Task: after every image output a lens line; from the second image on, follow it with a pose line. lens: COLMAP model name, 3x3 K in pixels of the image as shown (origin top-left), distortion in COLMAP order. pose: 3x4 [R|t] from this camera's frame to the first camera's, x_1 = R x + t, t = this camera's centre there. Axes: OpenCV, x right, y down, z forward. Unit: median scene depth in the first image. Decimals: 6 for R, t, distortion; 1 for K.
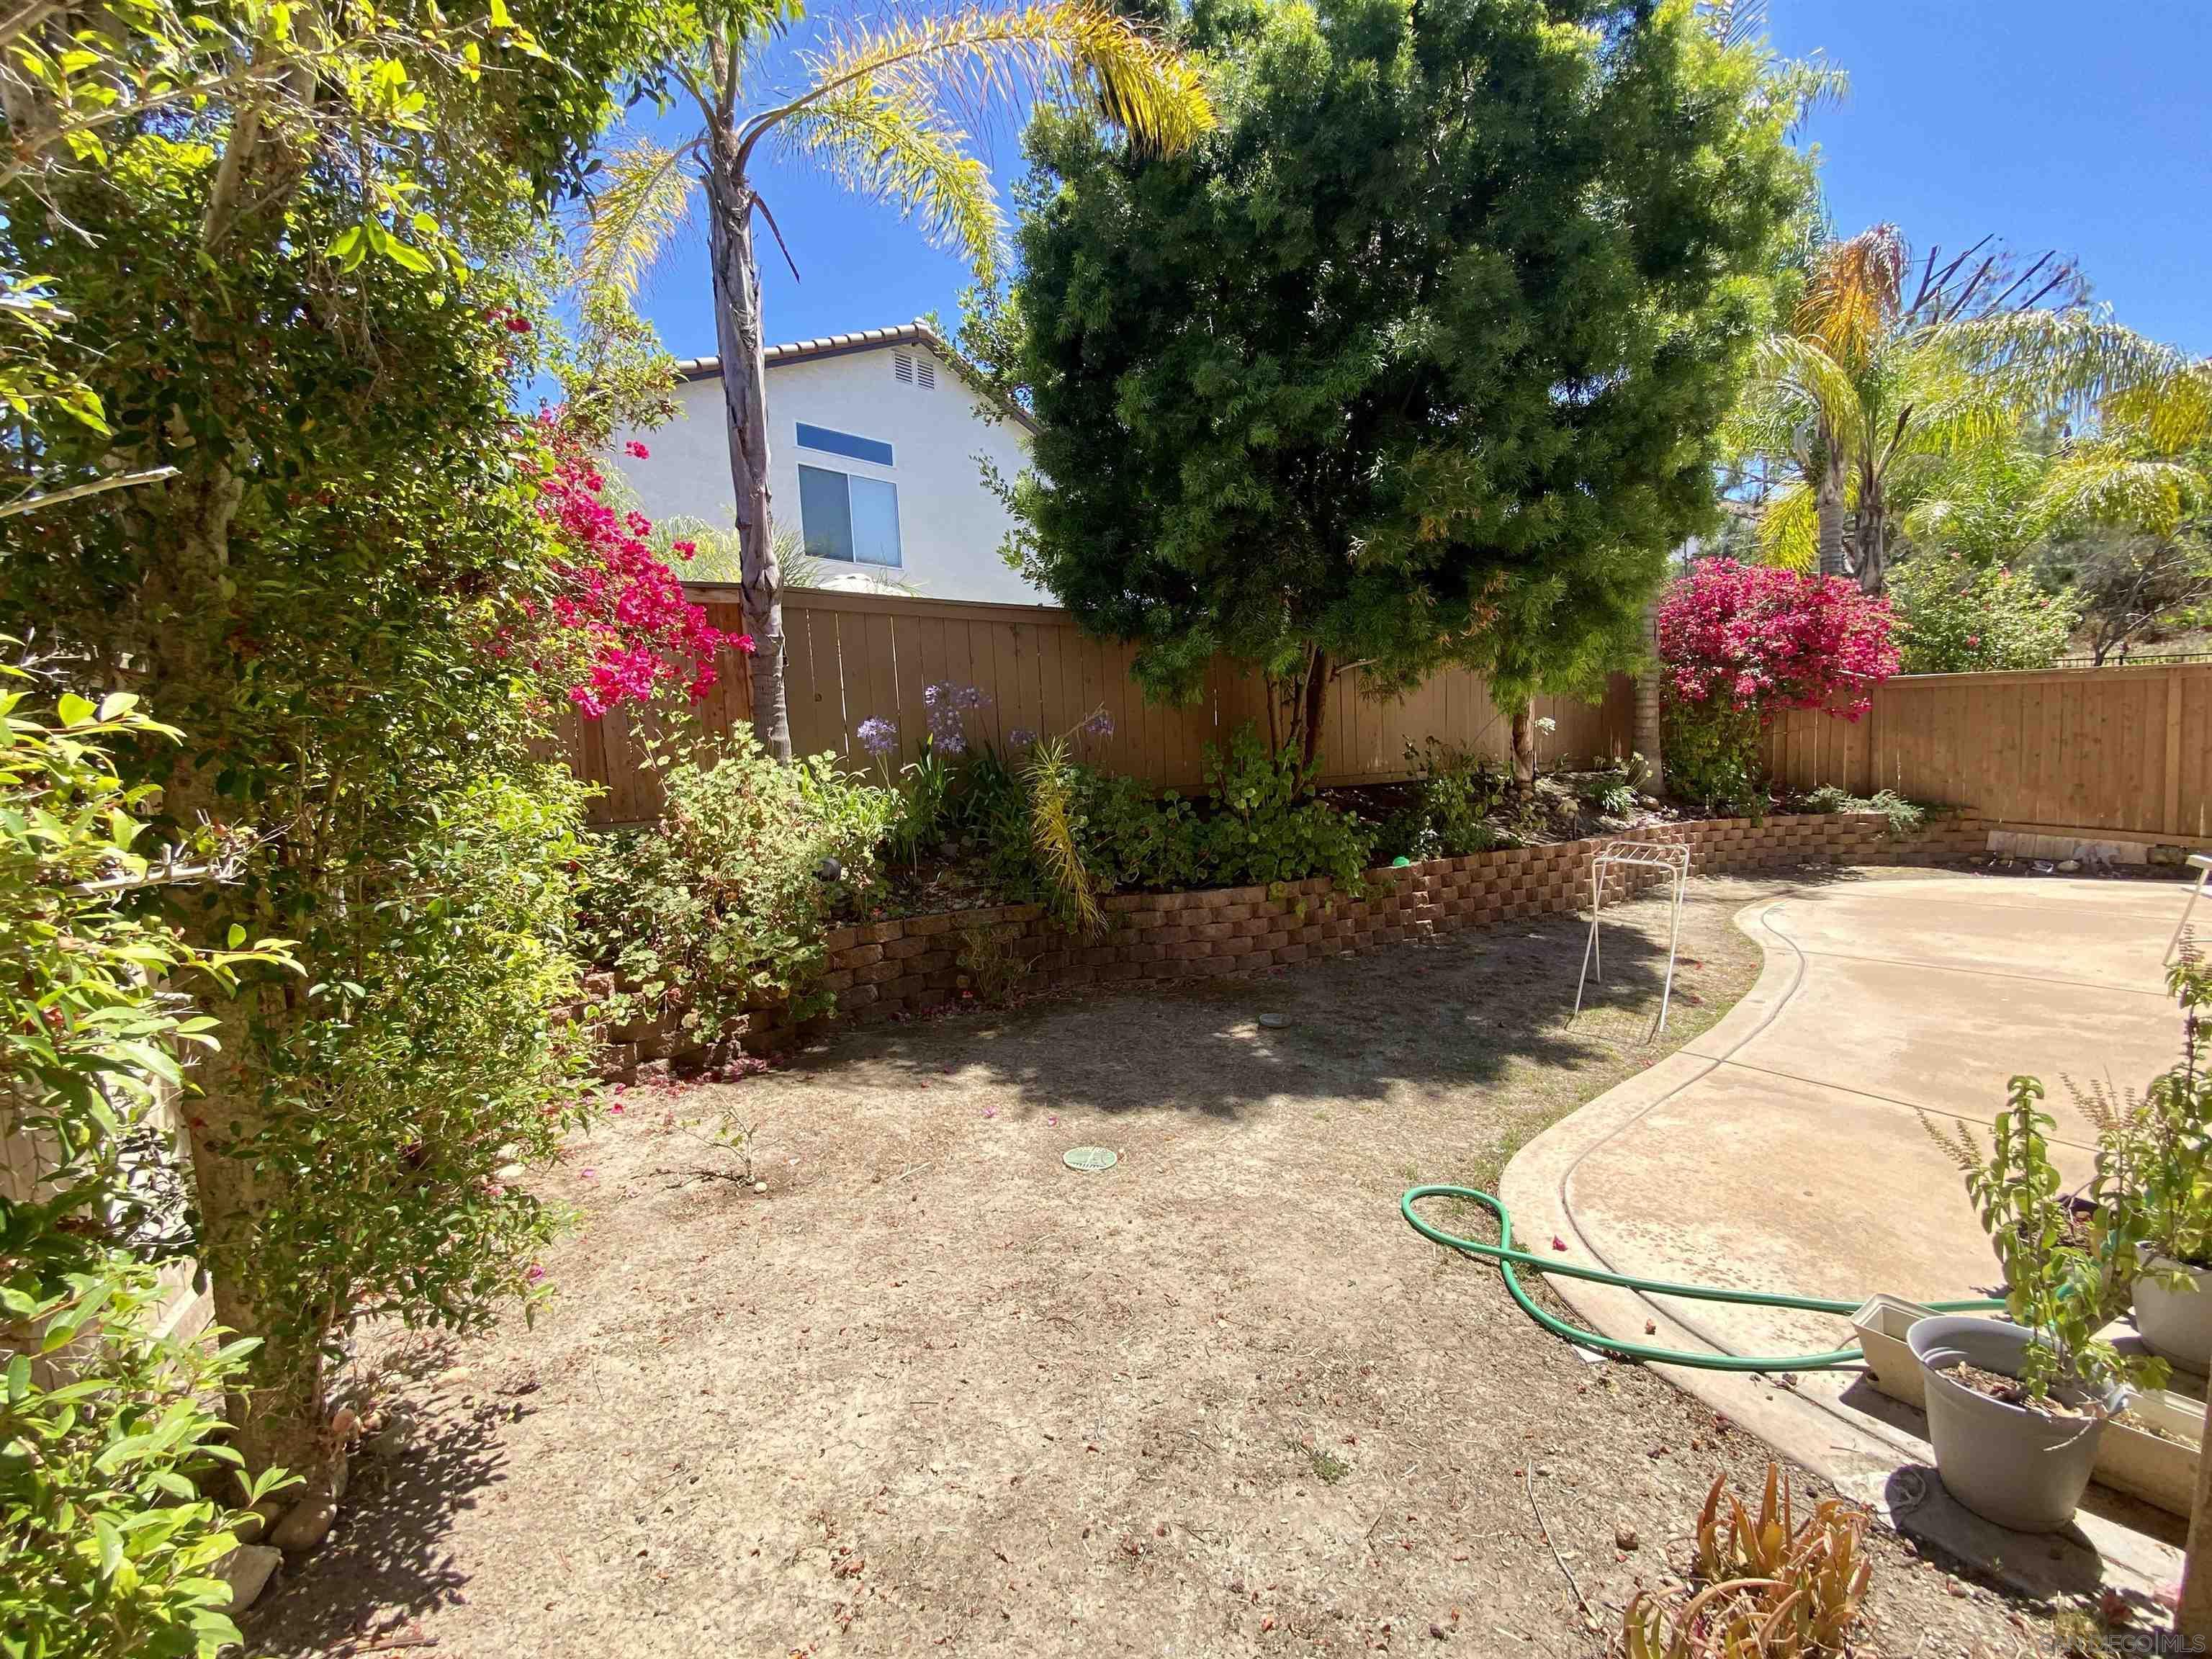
lens RADIAL K [[892.7, 0, 1103.4], [0, 892.7, 847.2], [0, 0, 1]] dist [0.033075, -0.027414]
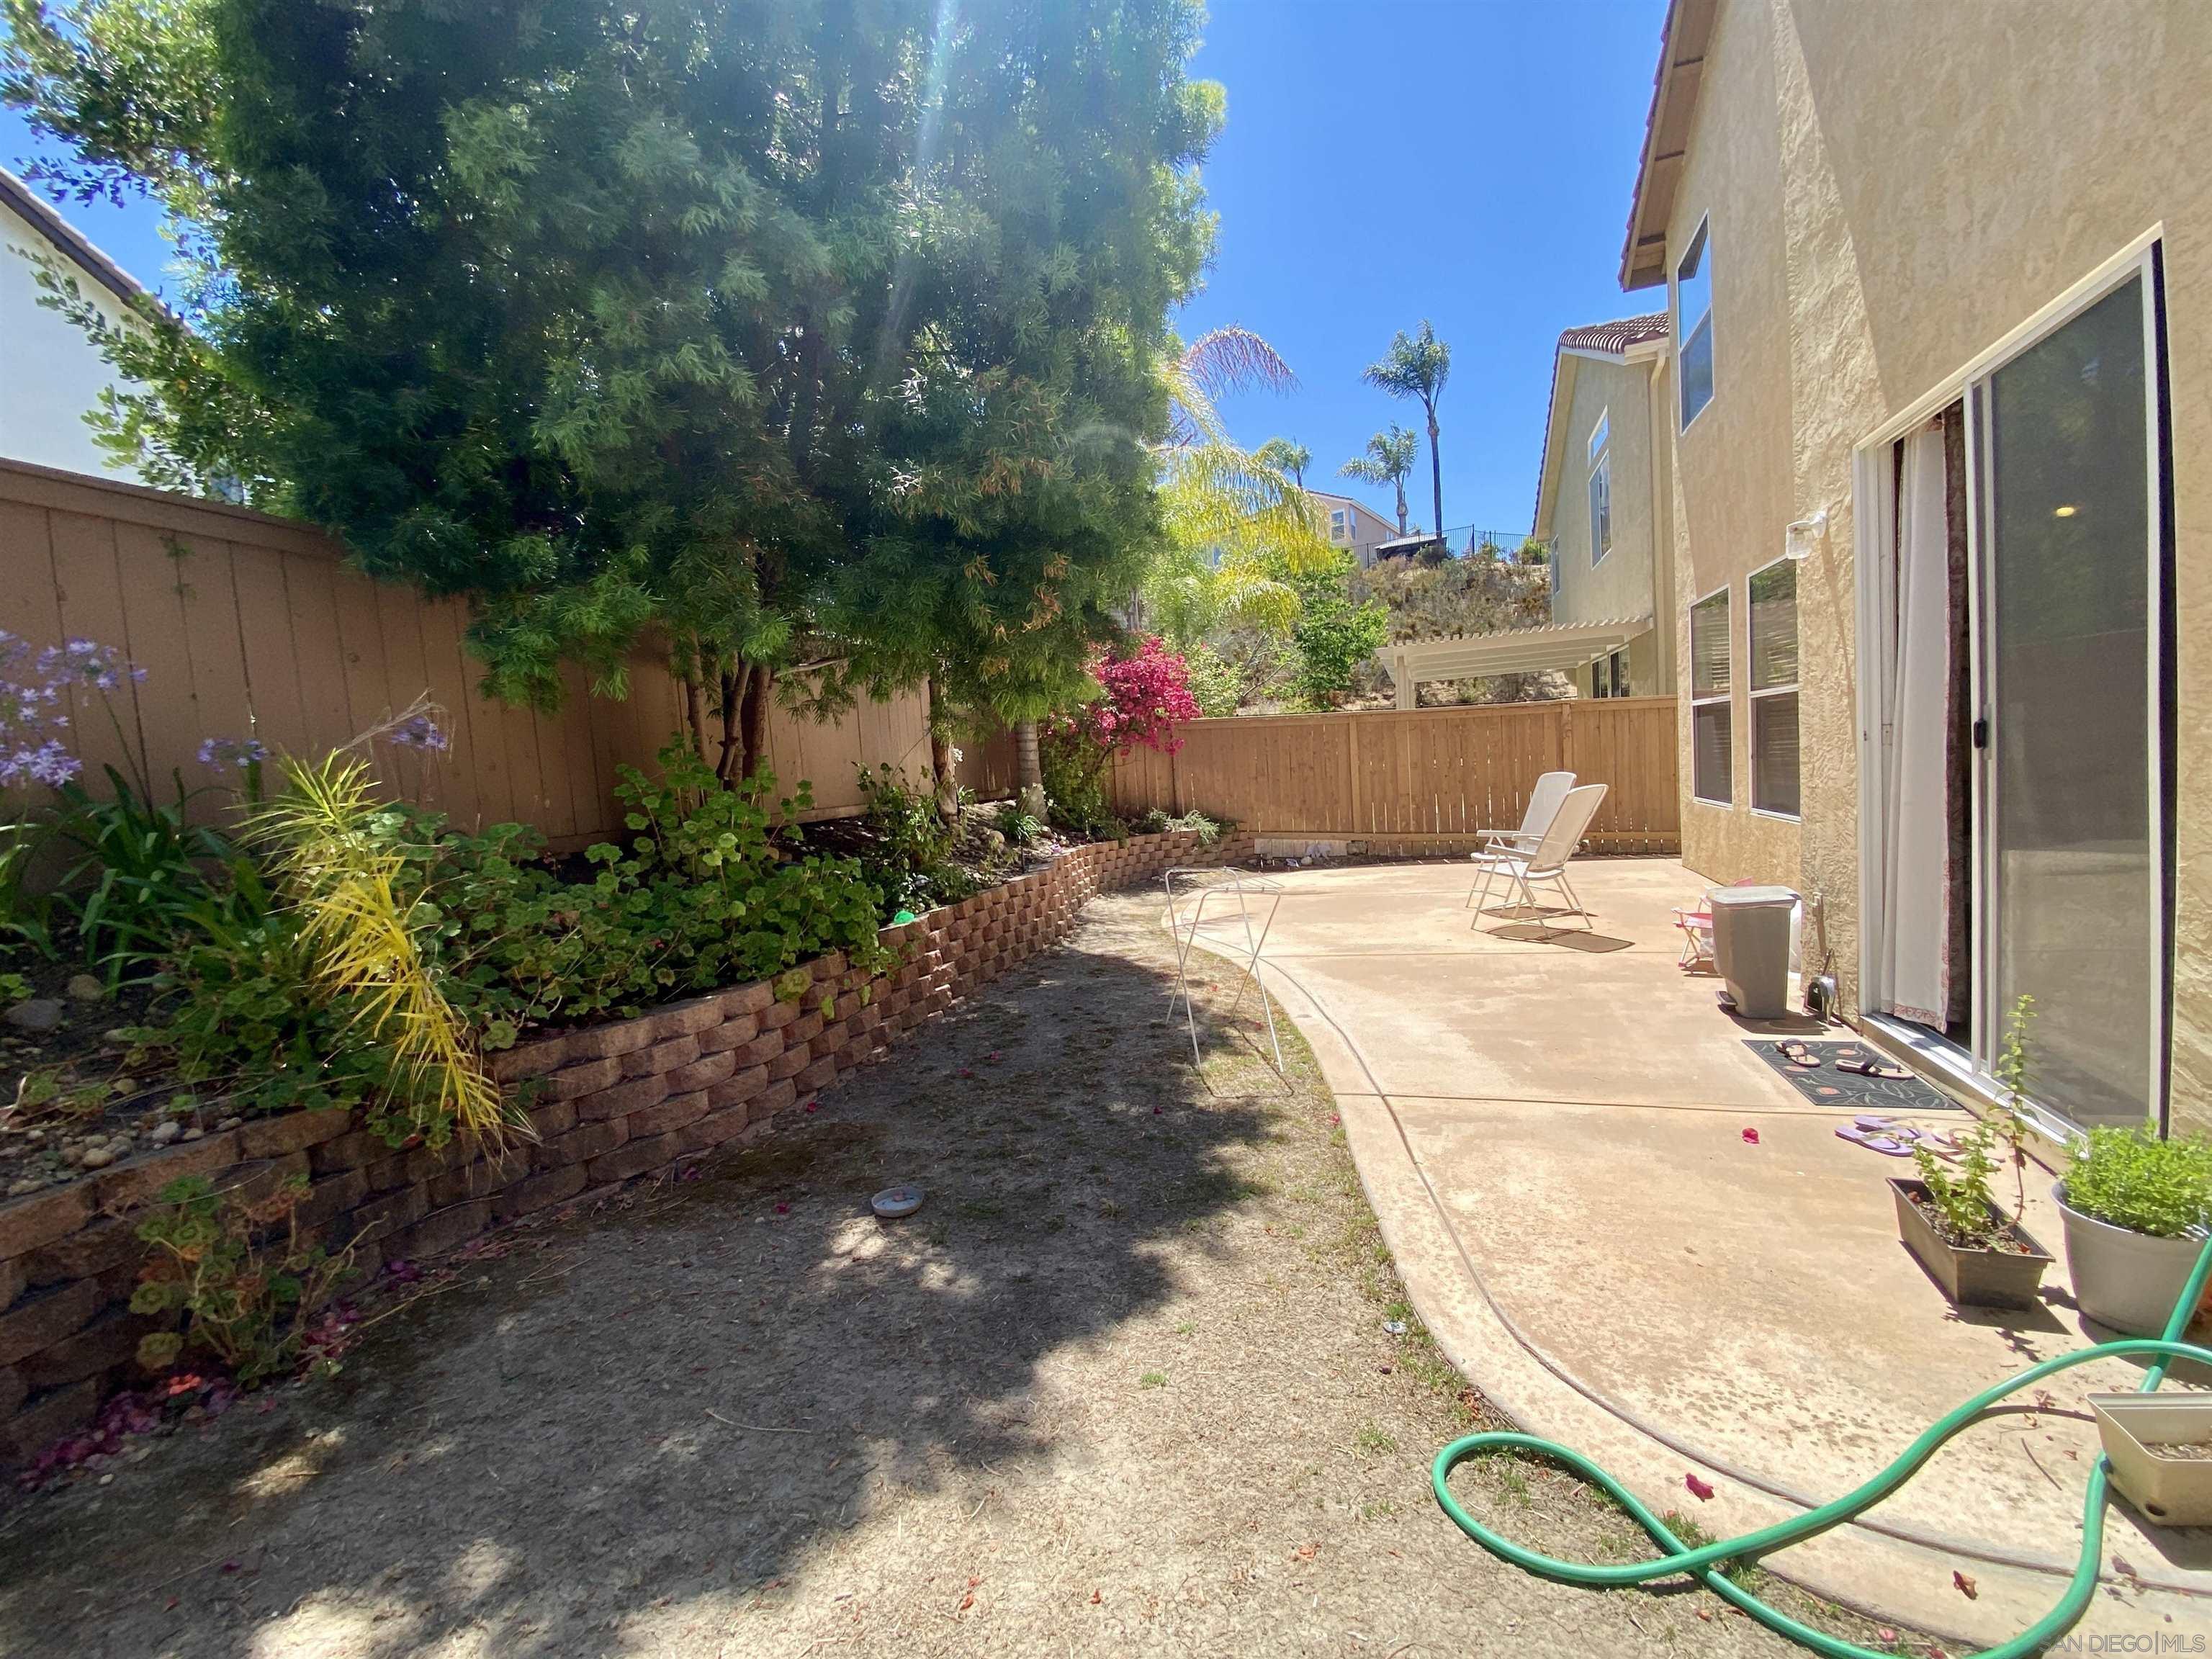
lens RADIAL K [[892.7, 0, 1103.4], [0, 892.7, 847.2], [0, 0, 1]] dist [0.033075, -0.027414]
pose [[0.714873, -0.063728, 0.696345, -0.100715], [0.097012, 0.995247, -0.008510, -0.025648], [-0.692492, 0.073637, 0.717657, 0.355226]]
